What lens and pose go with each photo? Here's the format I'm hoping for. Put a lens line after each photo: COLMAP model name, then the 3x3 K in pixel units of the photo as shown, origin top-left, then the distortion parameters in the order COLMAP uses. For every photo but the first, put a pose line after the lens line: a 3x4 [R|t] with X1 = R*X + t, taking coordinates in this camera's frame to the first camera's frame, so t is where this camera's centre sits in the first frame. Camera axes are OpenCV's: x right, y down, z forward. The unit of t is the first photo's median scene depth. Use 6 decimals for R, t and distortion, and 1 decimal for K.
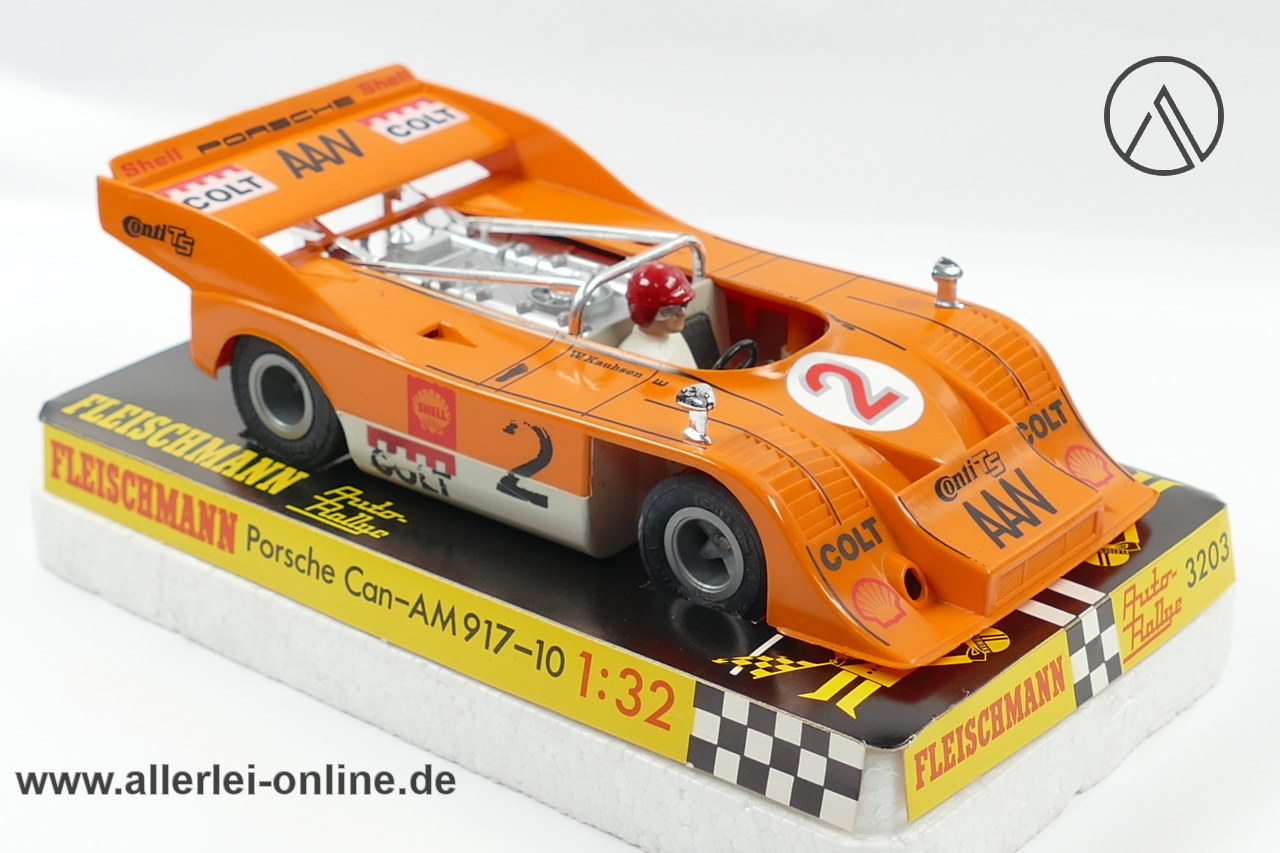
lens RADIAL K [[2723.5, 0, 707.3], [0, 2723.5, 374.4], [0, 0, 1]] dist [-0.018066, 0.000000]
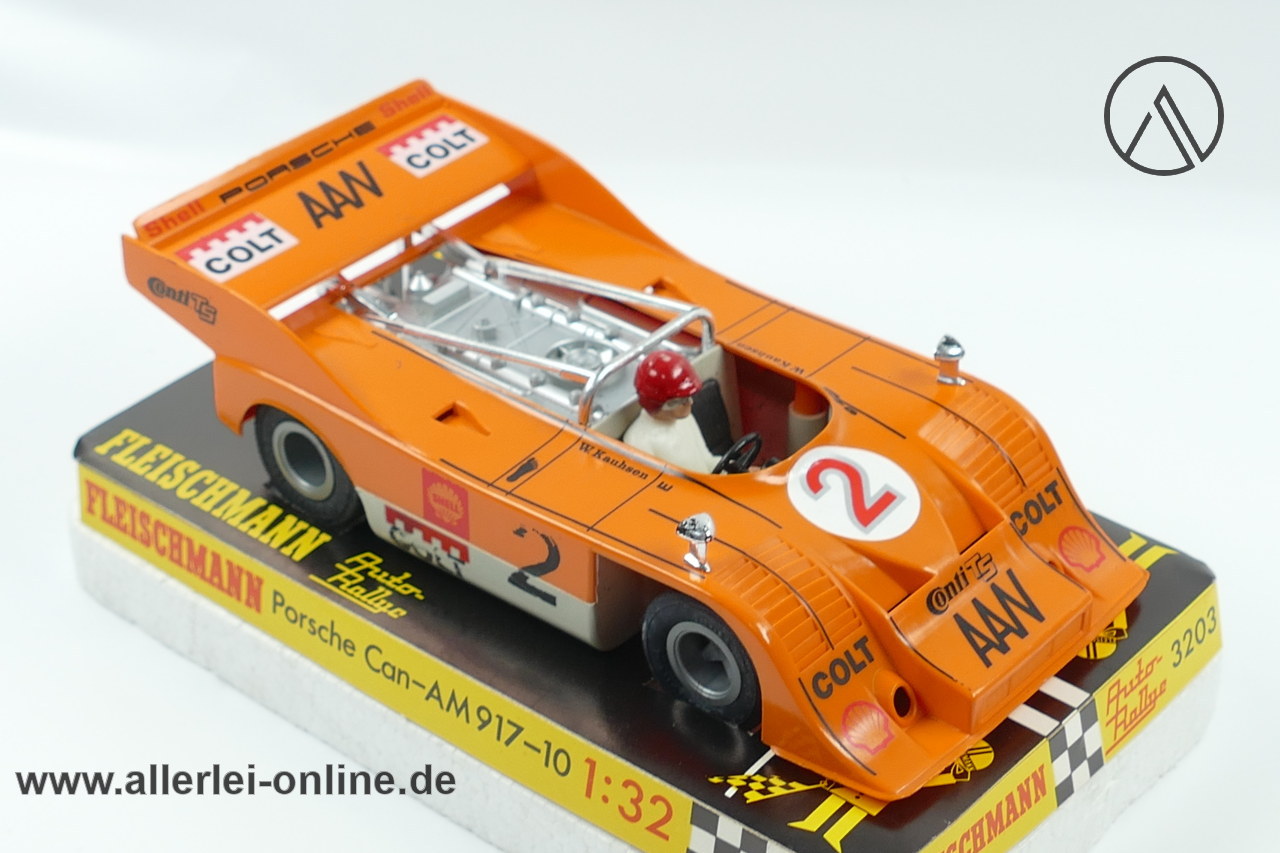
lens RADIAL K [[2723.5, 0, 713.2], [0, 2723.5, 393.3], [0, 0, 1]] dist [-0.018066, 0.000000]
pose [[0.999671, 0.010092, -0.023578, 0.024279], [-0.006177, 0.987004, 0.160576, -0.191356], [0.024892, -0.160377, 0.986742, -0.014322]]
